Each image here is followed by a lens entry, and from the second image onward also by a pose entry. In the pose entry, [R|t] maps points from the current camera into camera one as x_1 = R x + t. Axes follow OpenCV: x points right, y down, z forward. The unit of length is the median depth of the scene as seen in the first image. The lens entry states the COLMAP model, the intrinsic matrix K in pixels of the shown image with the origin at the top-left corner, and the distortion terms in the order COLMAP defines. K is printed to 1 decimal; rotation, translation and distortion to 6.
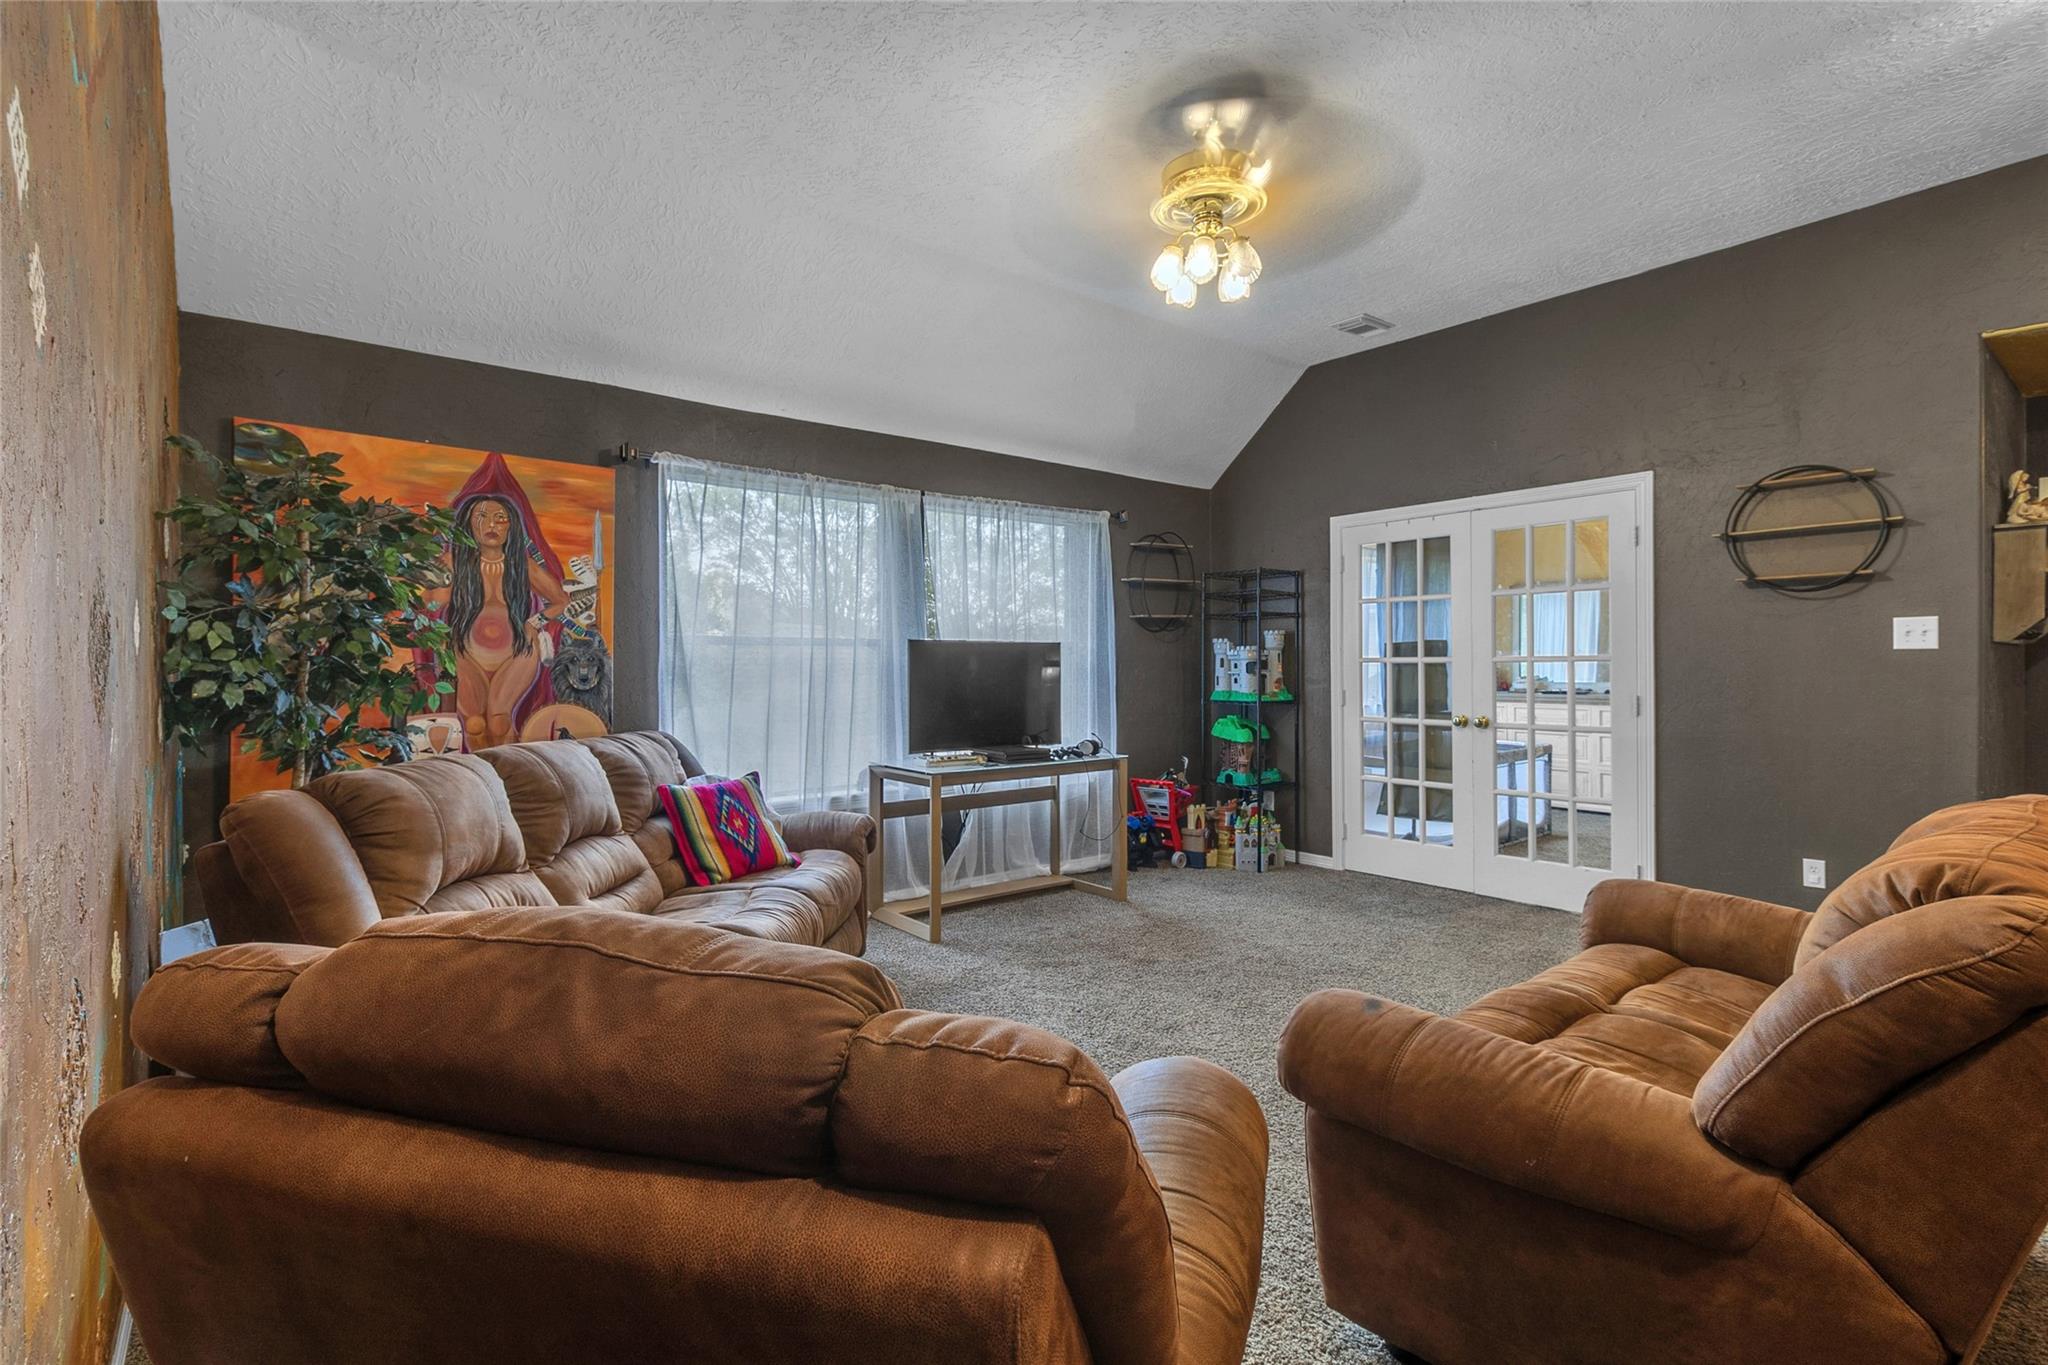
lens RADIAL K [[942.7, 0, 1024.3], [0, 942.7, 652.9], [0, 0, 1]] dist [0.001814, -0.000227]
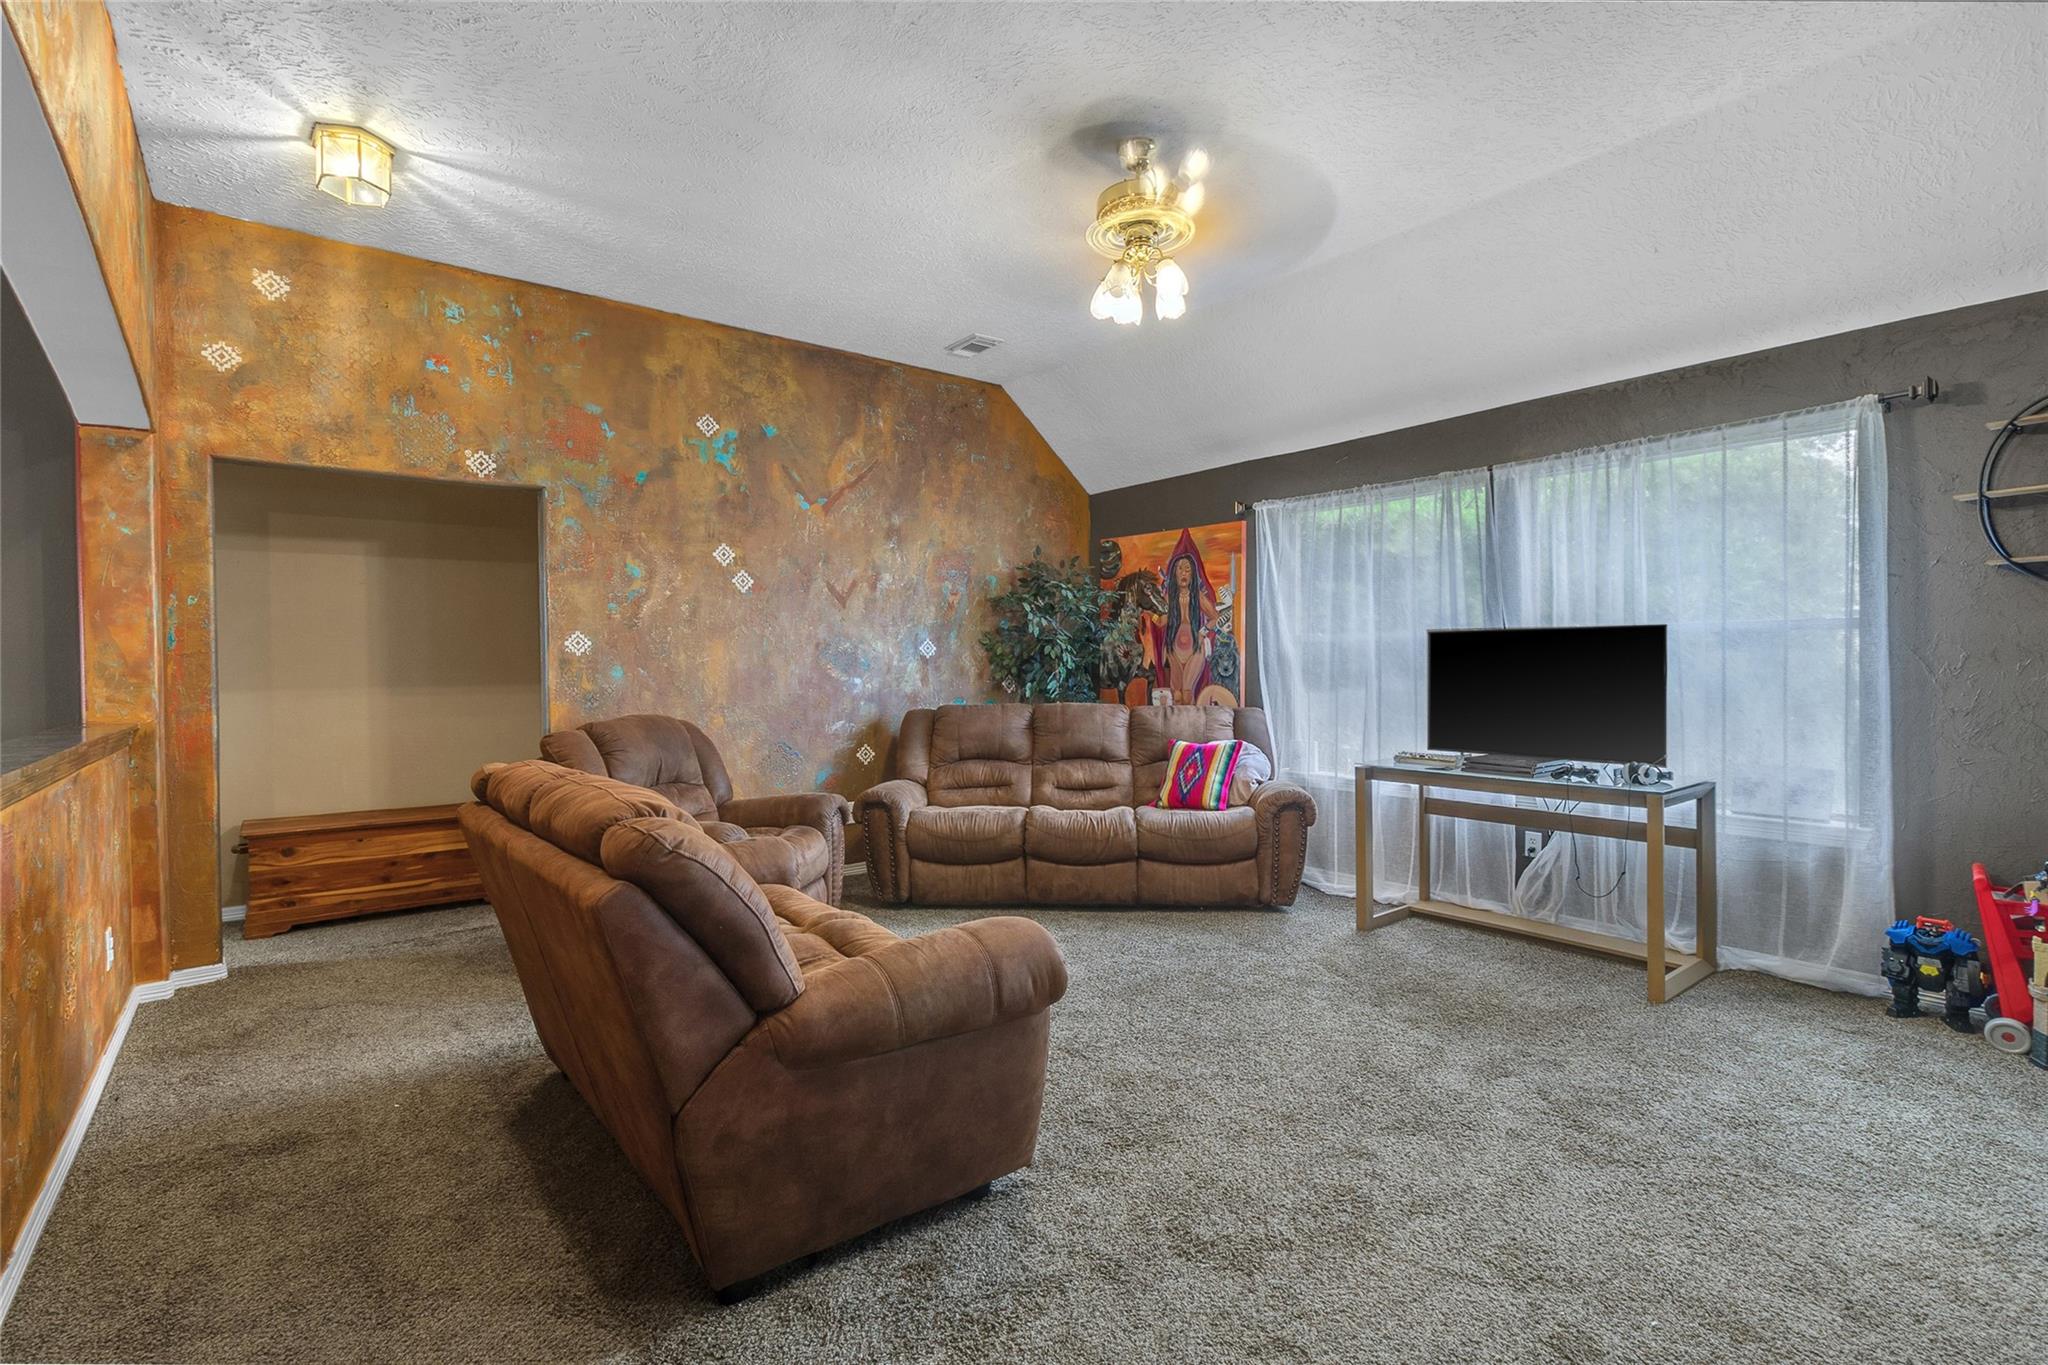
lens RADIAL K [[932.9, 0, 1022.8], [0, 932.9, 671.5], [0, 0, 1]] dist [0.000464, -0.000204]
pose [[-0.014411, 0.006201, -0.999877, 1.016738], [0.009398, 0.999937, 0.006066, 0.020391], [0.999852, -0.009309, -0.014468, 0.720784]]
